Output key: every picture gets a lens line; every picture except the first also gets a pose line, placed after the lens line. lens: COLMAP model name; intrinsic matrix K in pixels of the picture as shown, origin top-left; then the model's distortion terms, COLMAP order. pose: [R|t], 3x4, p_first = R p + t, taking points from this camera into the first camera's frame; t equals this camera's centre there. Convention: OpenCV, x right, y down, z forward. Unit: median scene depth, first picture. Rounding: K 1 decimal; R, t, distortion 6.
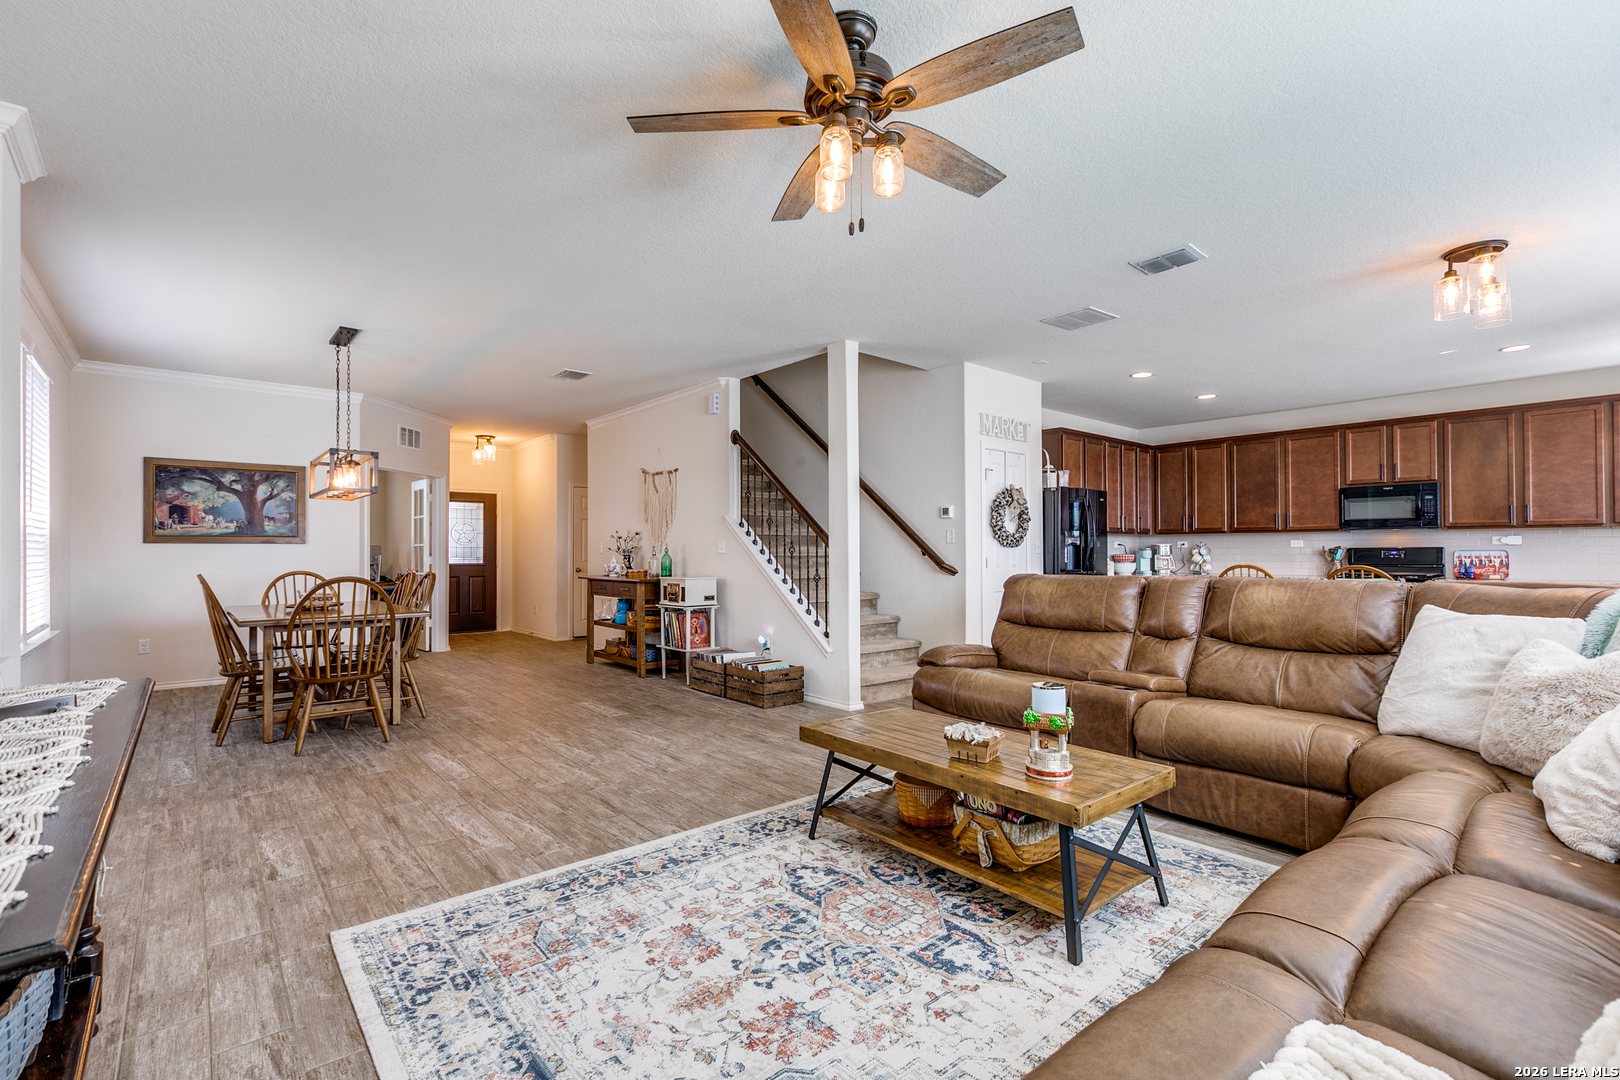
lens RADIAL K [[721.1, 0, 797.2], [0, 721.1, 542.6], [0, 0, 1]] dist [0.002209, -0.000654]
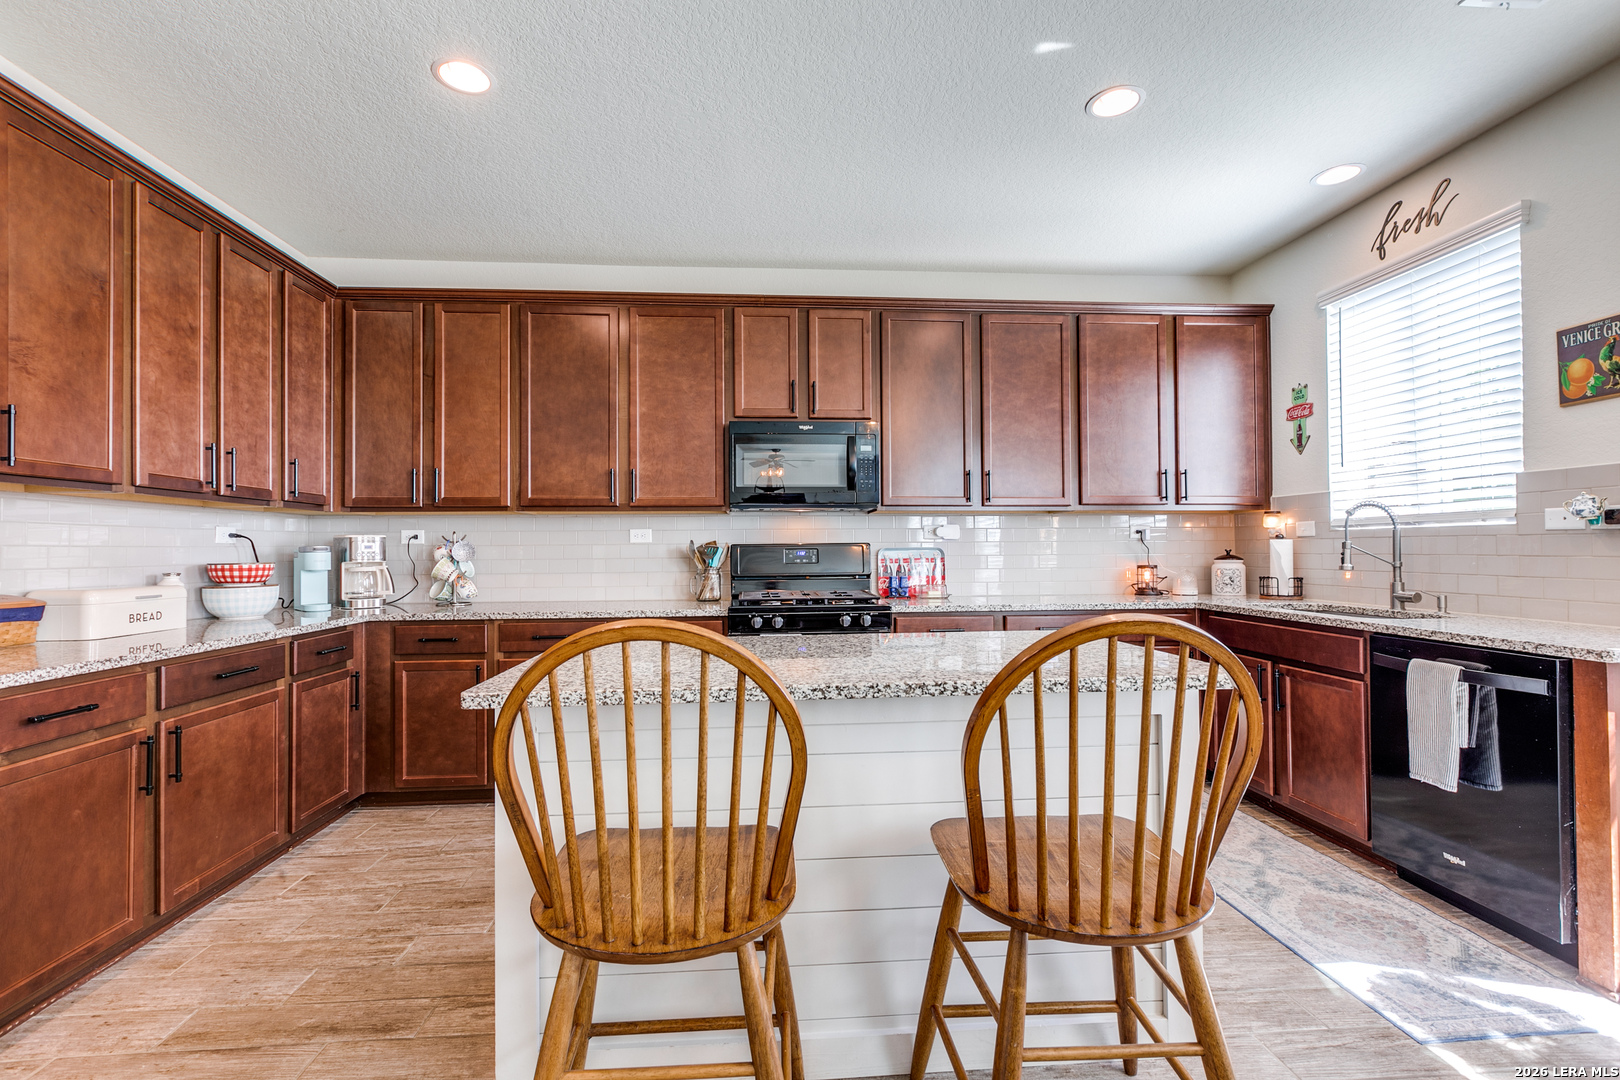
lens RADIAL K [[721.1, 0, 802.5], [0, 721.1, 542.7], [0, 0, 1]] dist [0.002209, -0.000654]
pose [[0.588615, 0.007751, 0.808376, 0.377075], [-0.005192, 0.999970, -0.005807, 0.008602], [-0.808397, -0.000780, 0.588638, 0.652994]]
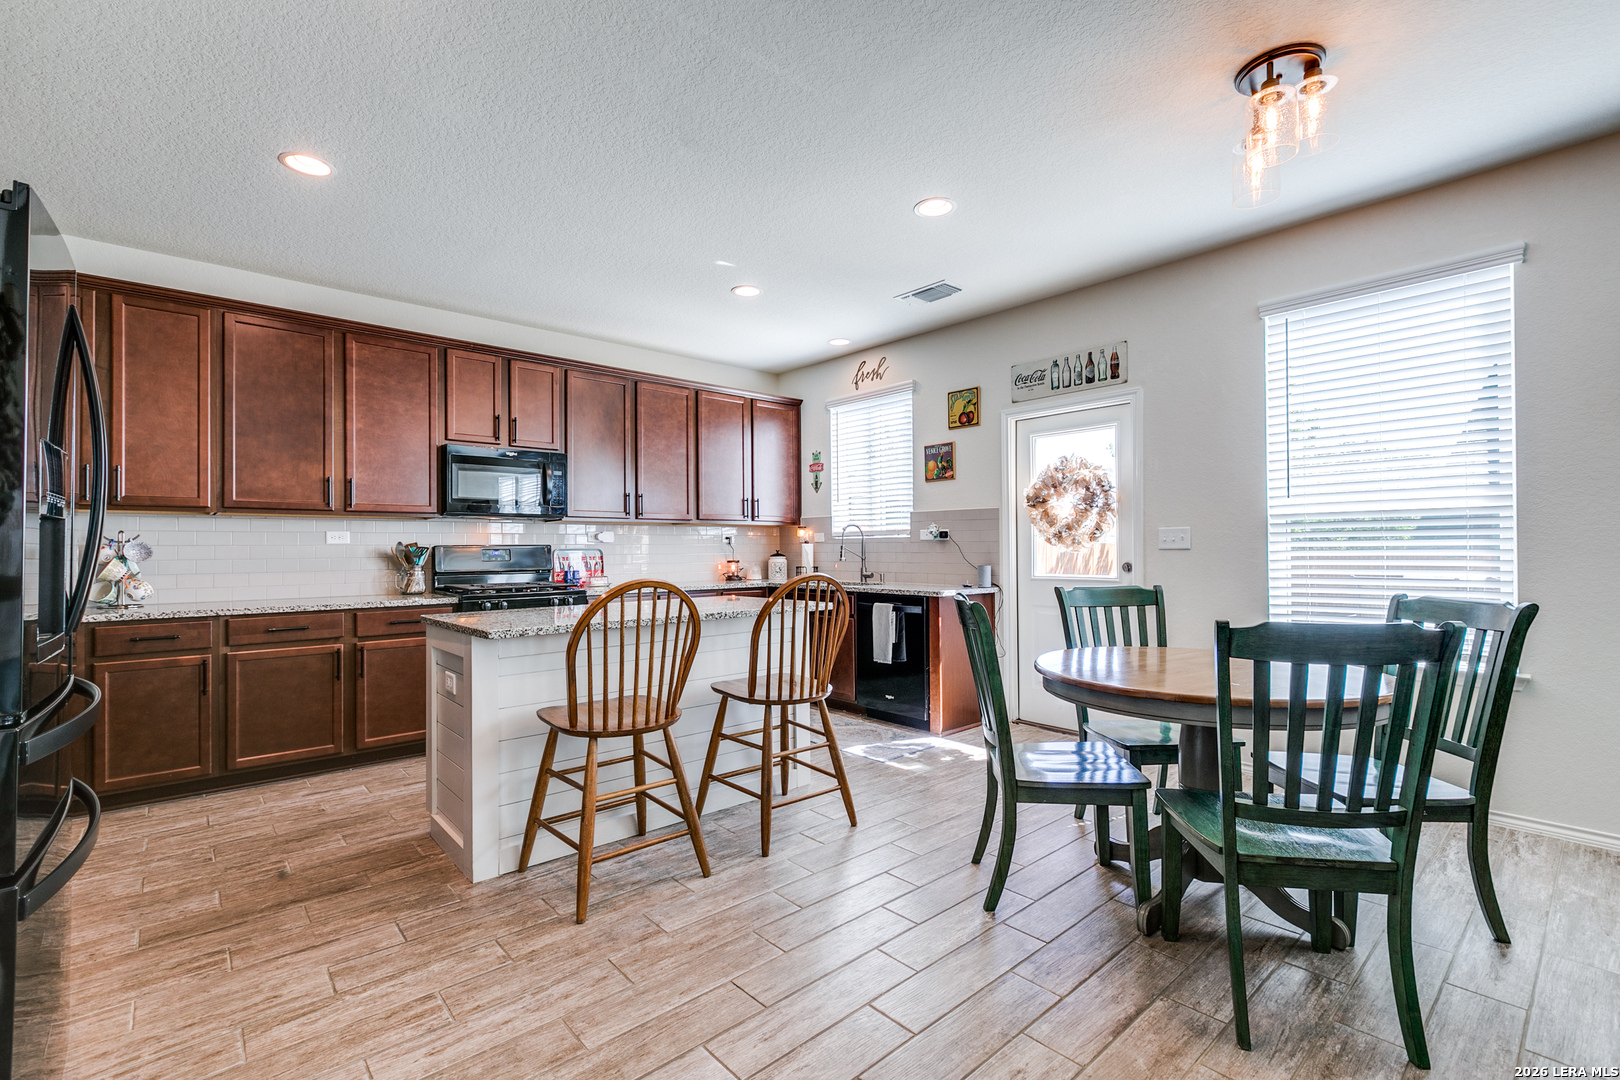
lens RADIAL K [[721.1, 0, 804.1], [0, 721.1, 545.5], [0, 0, 1]] dist [0.002209, -0.000654]
pose [[-0.017595, 0.008318, 0.999811, 0.154570], [-0.005545, 0.999949, -0.008416, 0.010460], [-0.999830, -0.005692, -0.017548, 0.696183]]
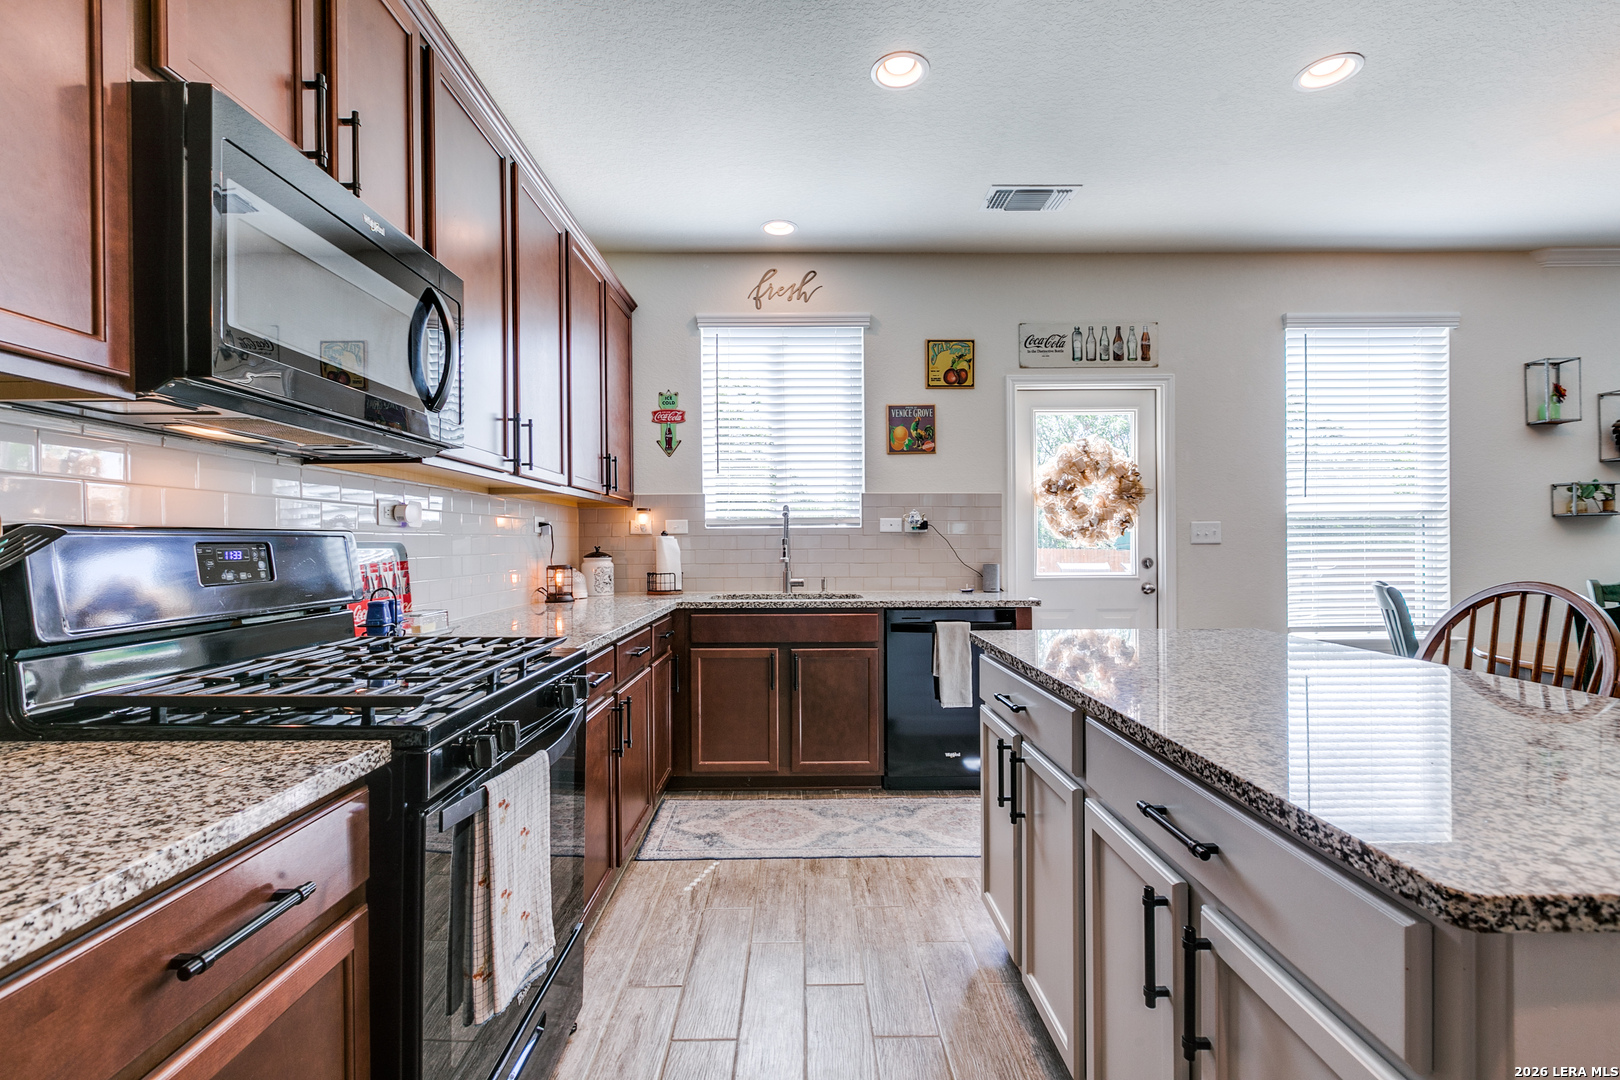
lens RADIAL K [[721.1, 0, 801.2], [0, 721.1, 541.2], [0, 0, 1]] dist [0.002209, -0.000654]
pose [[-0.763533, 0.009337, 0.645701, 0.560959], [0.000692, 0.999907, -0.013640, 0.012267], [-0.645769, -0.009968, -0.763468, 1.000720]]
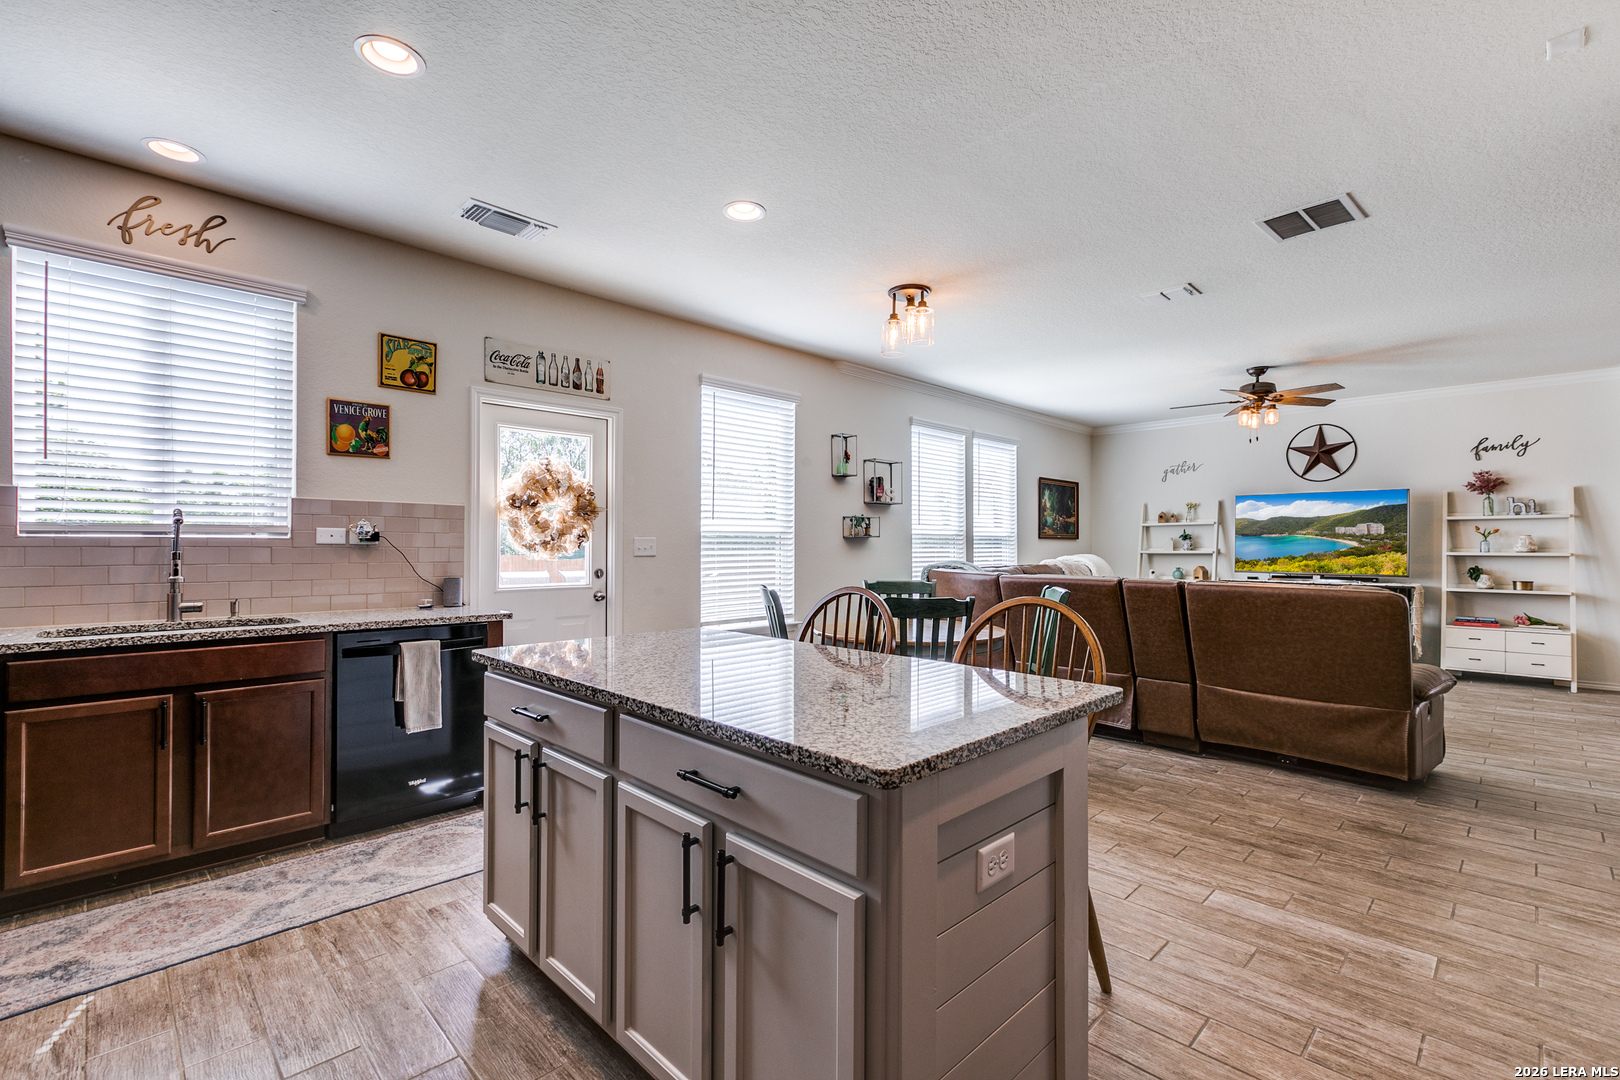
lens RADIAL K [[721.1, 0, 806.9], [0, 721.1, 541.1], [0, 0, 1]] dist [0.002209, -0.000654]
pose [[-0.997172, 0.000442, -0.075151, 0.582665], [0.001831, 0.999829, -0.018415, 0.005933], [0.075130, -0.018500, -0.997002, 1.037230]]
